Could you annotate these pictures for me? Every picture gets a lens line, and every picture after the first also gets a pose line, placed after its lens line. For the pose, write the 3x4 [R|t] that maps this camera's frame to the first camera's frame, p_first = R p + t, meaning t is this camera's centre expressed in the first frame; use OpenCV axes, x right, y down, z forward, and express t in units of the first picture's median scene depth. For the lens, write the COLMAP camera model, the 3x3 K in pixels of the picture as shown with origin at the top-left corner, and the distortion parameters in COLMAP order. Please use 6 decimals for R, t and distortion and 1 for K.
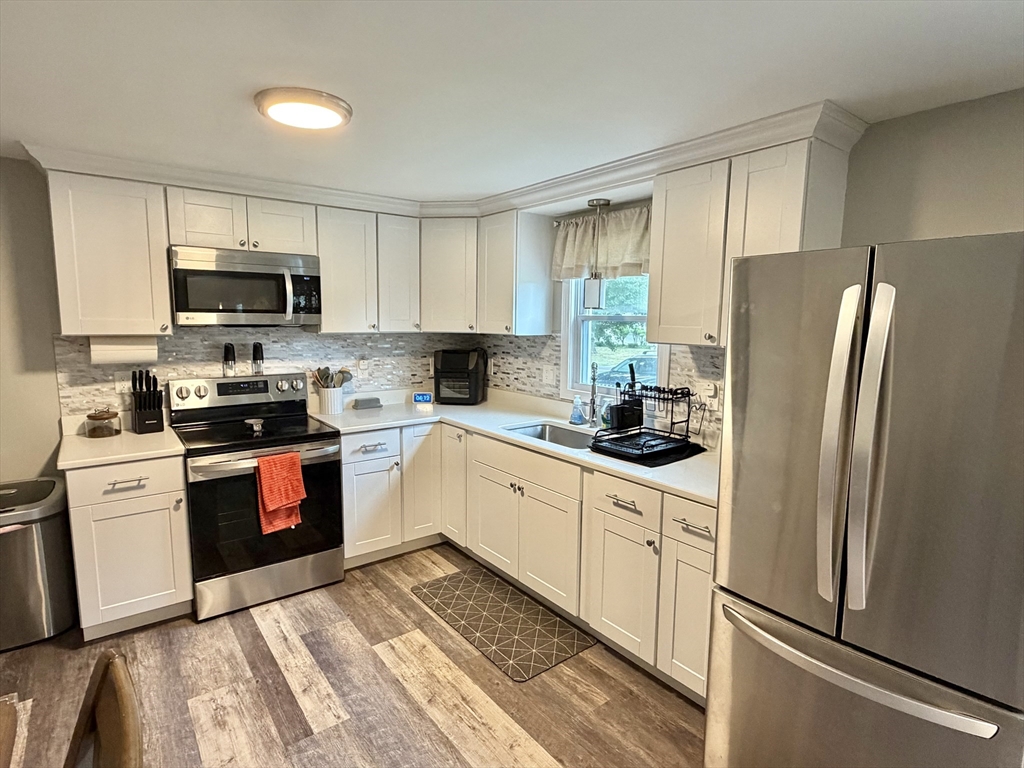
lens RADIAL K [[540.3, 0, 513.1], [0, 540.3, 389.0], [0, 0, 1]] dist [-0.034208, -0.001618]
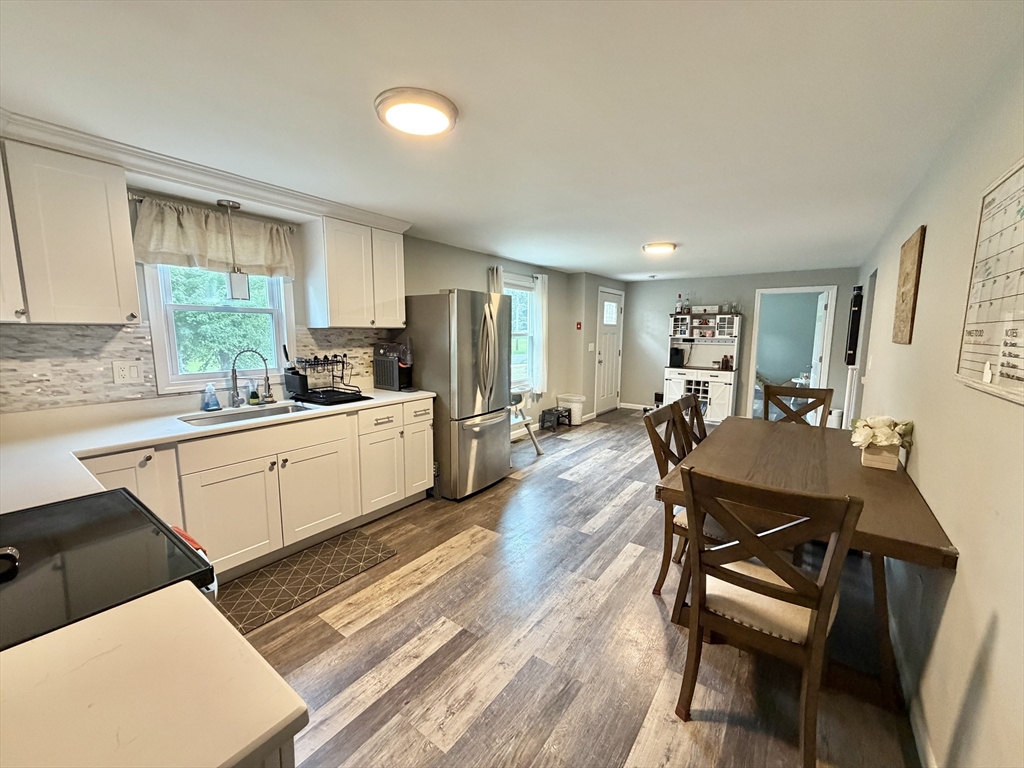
lens RADIAL K [[410.9, 0, 510.7], [0, 410.9, 382.2], [0, 0, 1]] dist [0.001991, 0.000156]
pose [[-0.270913, -0.164966, 0.948363, -1.110123], [0.089137, 0.976674, 0.195354, -0.130962], [-0.958468, 0.137458, -0.249889, 0.908278]]
